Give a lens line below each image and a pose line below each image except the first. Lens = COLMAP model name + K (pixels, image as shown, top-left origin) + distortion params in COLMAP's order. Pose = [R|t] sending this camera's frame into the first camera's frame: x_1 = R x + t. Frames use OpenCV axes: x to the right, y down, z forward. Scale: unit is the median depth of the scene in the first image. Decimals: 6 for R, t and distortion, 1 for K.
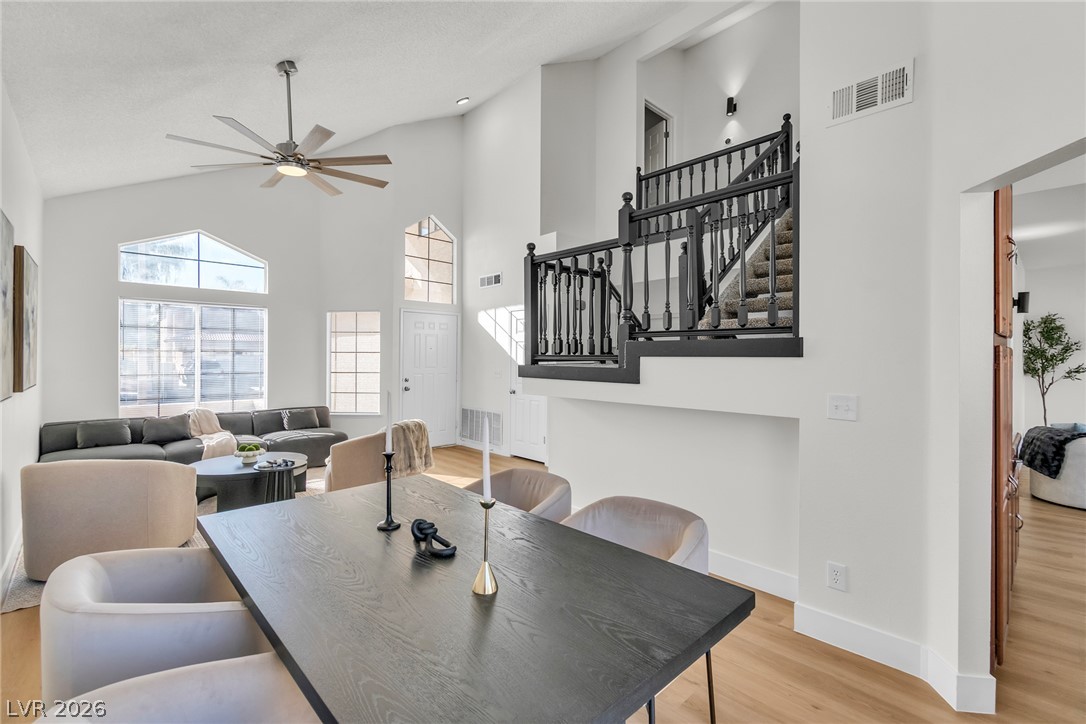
lens RADIAL K [[475.5, 0, 547.9], [0, 475.5, 361.9], [0, 0, 1]] dist [-0.000819, 0.000412]
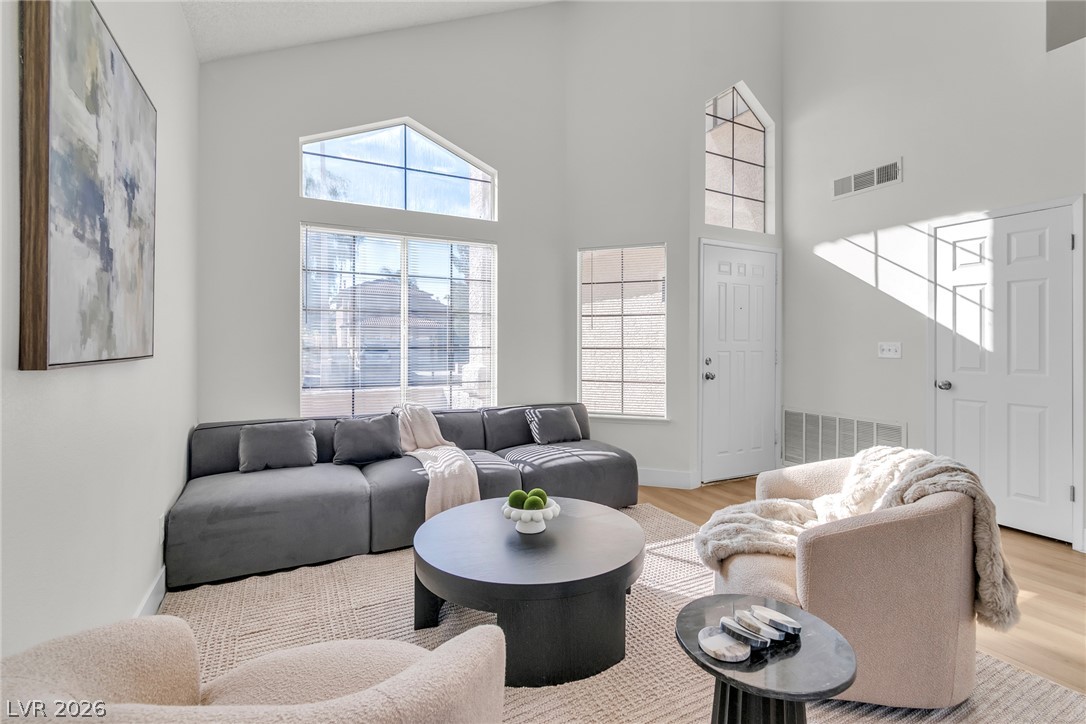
lens RADIAL K [[475.5, 0, 537.4], [0, 475.5, 354.1], [0, 0, 1]] dist [-0.000819, 0.000412]
pose [[0.960007, 0.002301, -0.279965, -0.392438], [-0.000840, 0.999985, 0.005339, 0.030608], [0.279973, -0.004890, 0.959995, 0.445854]]
